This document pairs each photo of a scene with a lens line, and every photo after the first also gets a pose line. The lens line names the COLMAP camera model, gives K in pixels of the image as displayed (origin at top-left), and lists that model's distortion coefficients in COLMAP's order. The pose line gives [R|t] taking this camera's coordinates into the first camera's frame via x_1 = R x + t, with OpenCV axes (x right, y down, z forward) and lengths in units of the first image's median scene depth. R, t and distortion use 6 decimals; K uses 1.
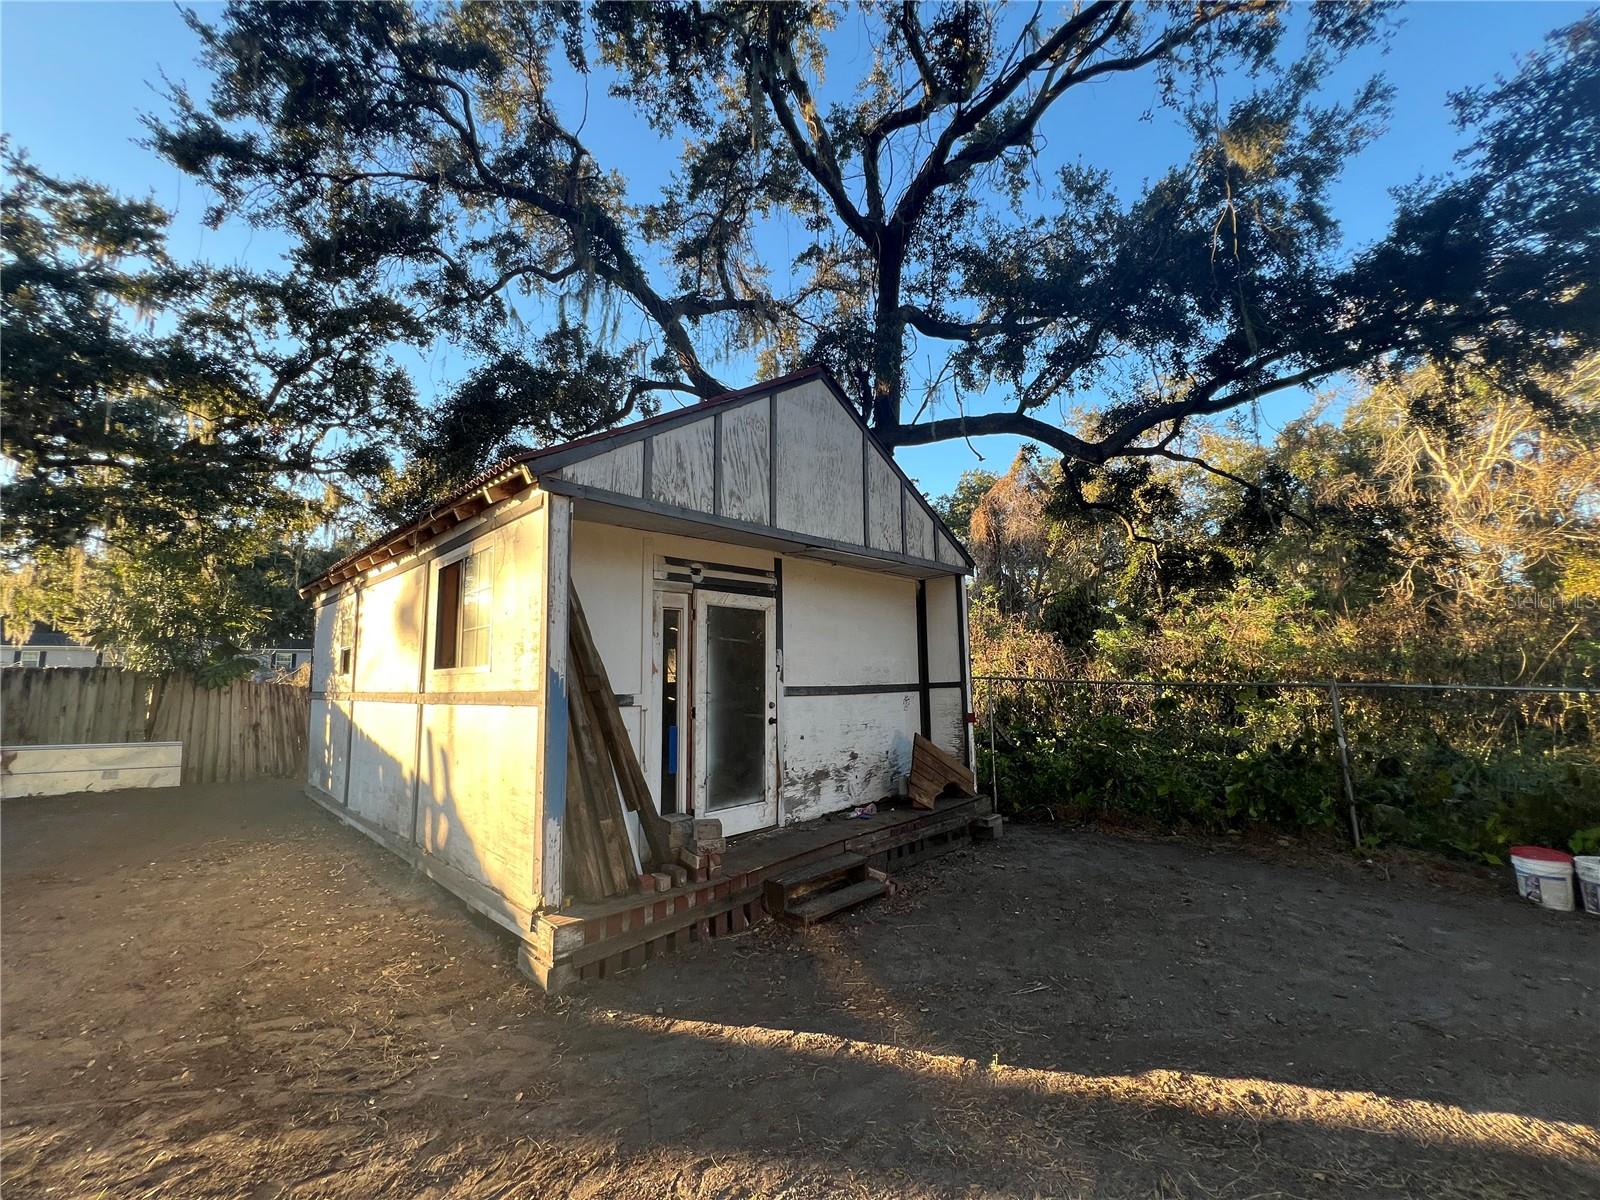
lens RADIAL K [[639.4, 0, 791.8], [0, 639.4, 596.9], [0, 0, 1]] dist [-0.002461, -0.000283]
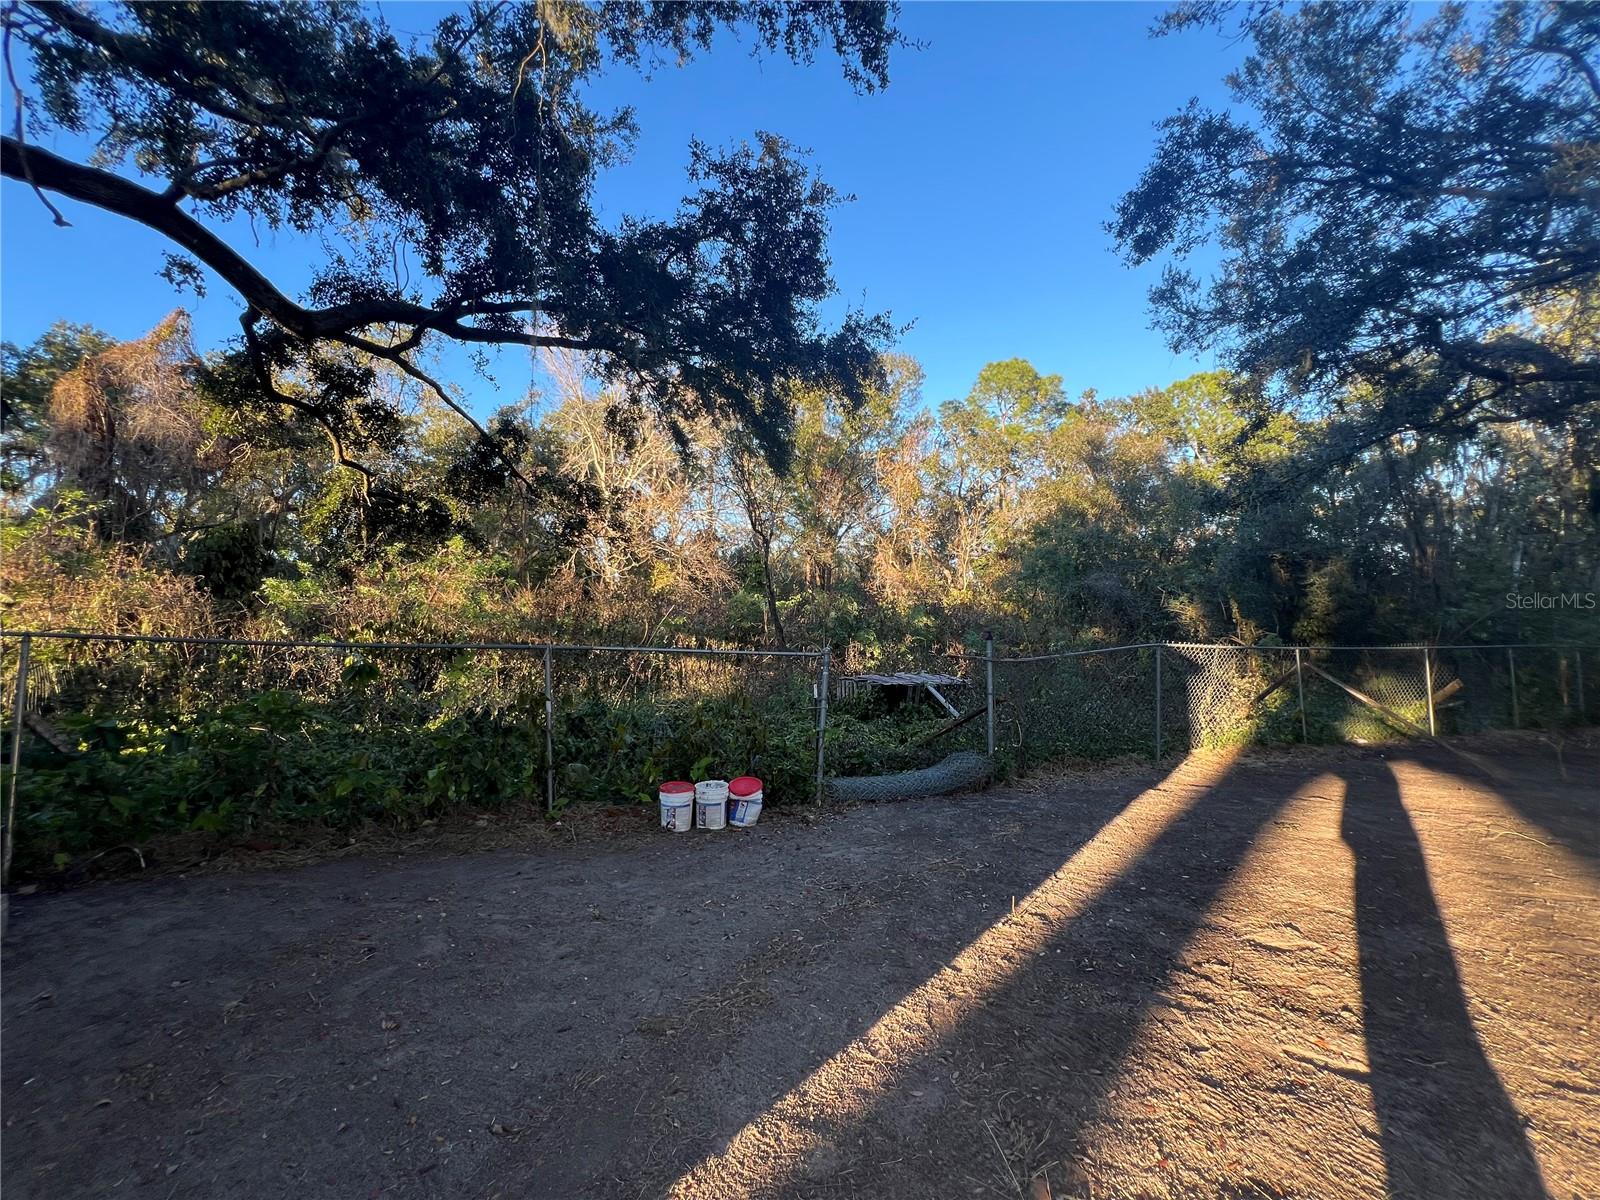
lens RADIAL K [[644.8, 0, 800.0], [0, 644.8, 600.0], [0, 0, 1]] dist [-0.000951, 0.000476]
pose [[0.417315, 0.068949, 0.906143, 0.067485], [-0.123396, 0.992182, -0.018667, 0.021787], [-0.900345, -0.104024, 0.422560, 0.143129]]
